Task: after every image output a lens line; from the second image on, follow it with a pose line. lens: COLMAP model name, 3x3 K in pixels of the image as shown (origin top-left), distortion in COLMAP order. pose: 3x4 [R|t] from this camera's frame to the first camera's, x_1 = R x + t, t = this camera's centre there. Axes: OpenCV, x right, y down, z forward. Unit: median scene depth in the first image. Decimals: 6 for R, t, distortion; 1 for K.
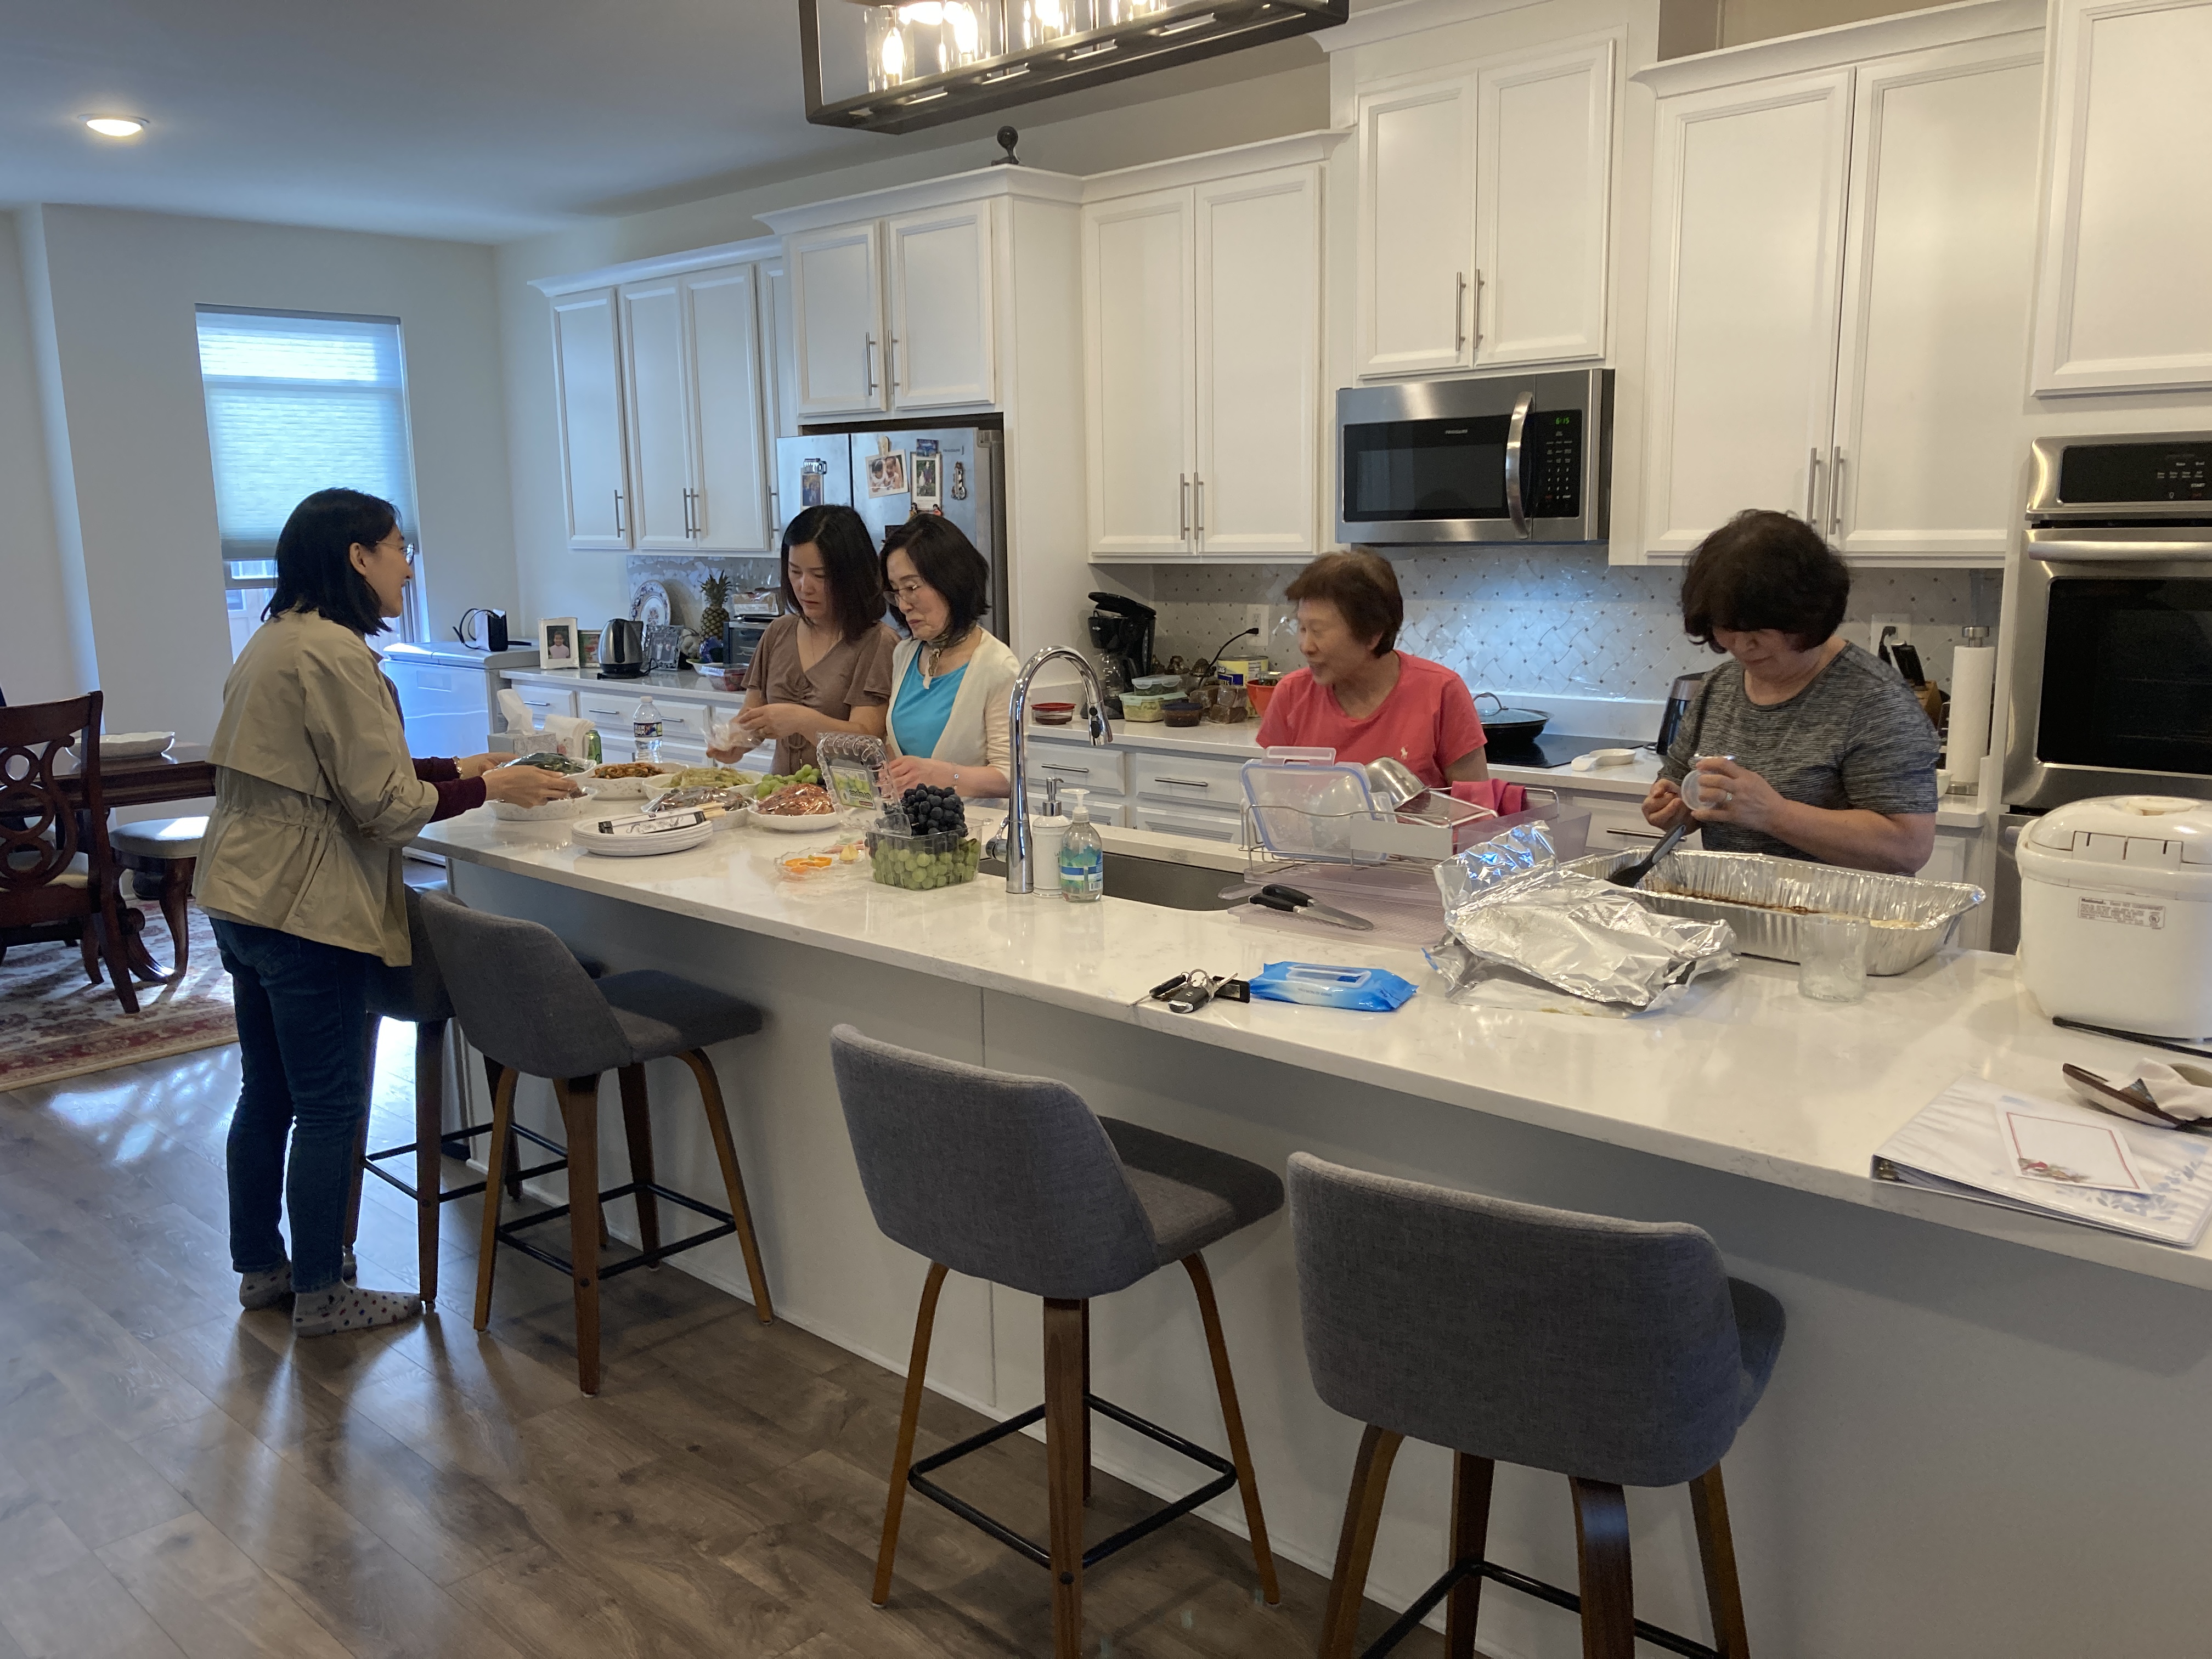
lens RADIAL K [[1817.4, 0, 1111.7], [0, 1817.4, 842.0], [0, 0, 1]] dist [0.019047, -0.021804]
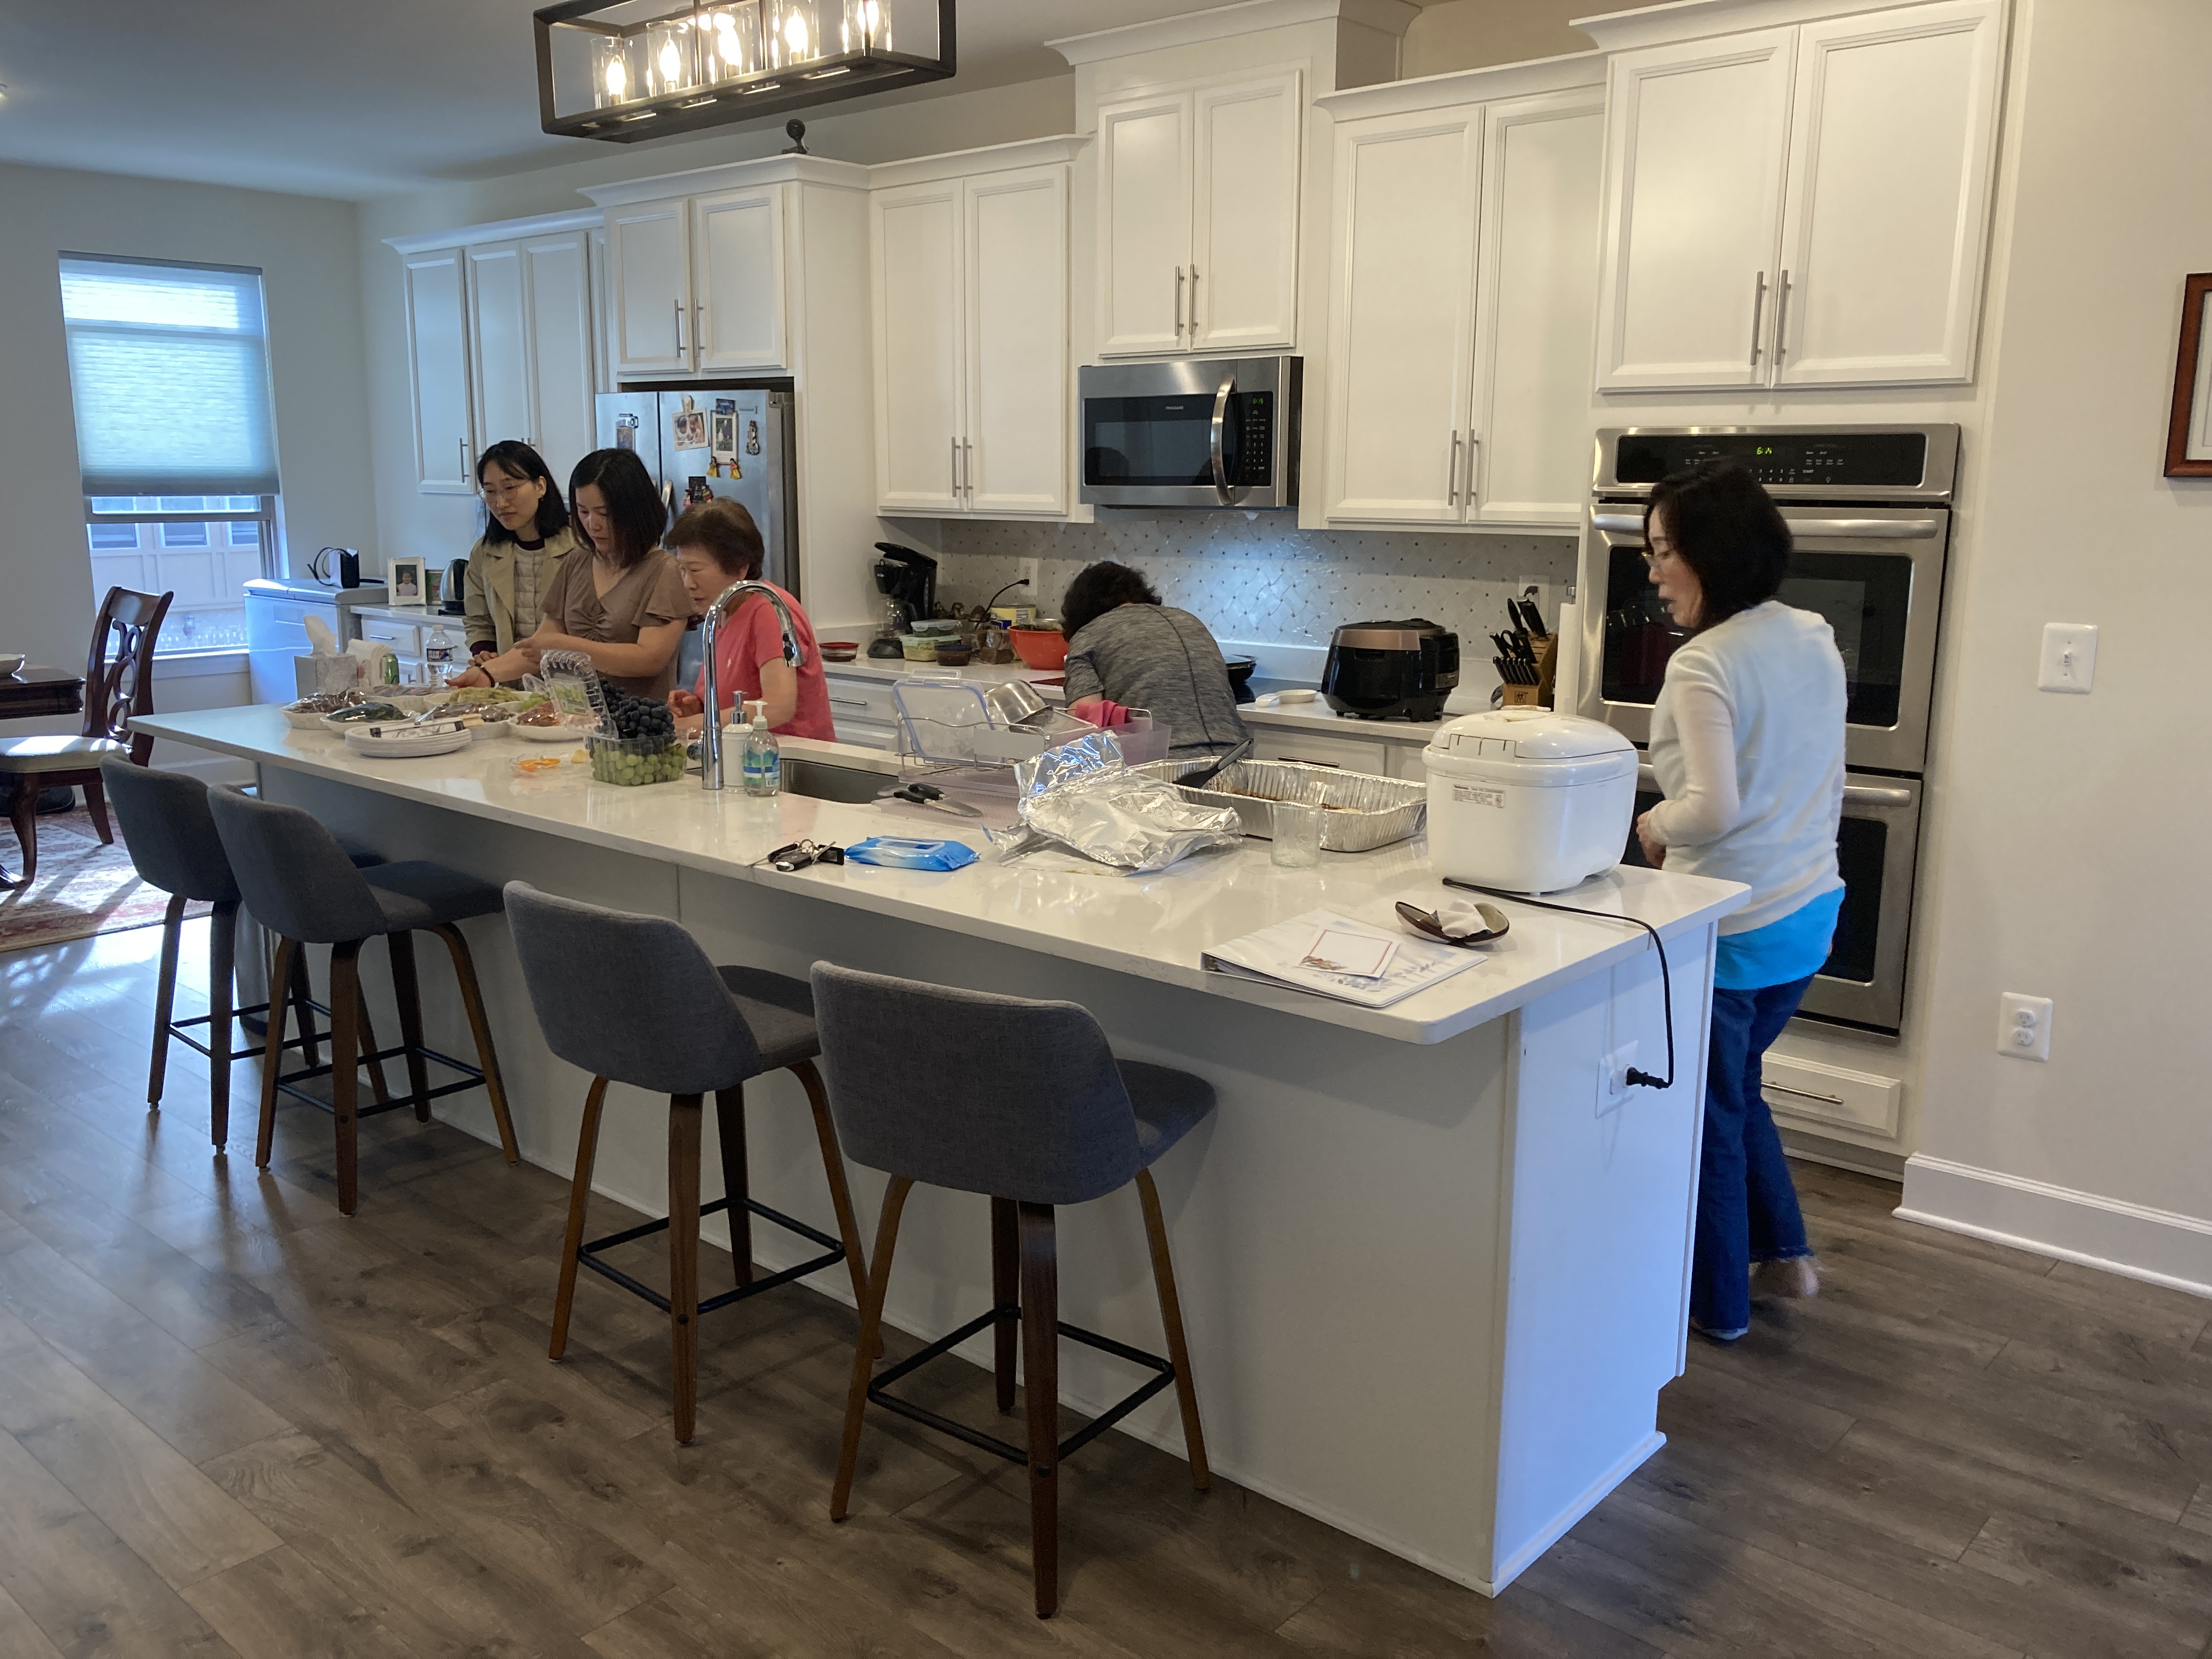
lens RADIAL K [[1817.4, 0, 1106.3], [0, 1817.4, 815.0], [0, 0, 1]] dist [0.019047, -0.021804]
pose [[0.998970, 0.016735, 0.042166, 0.120673], [-0.017029, 0.999833, 0.006644, 0.025281], [-0.042047, -0.007356, 0.999089, -0.153562]]
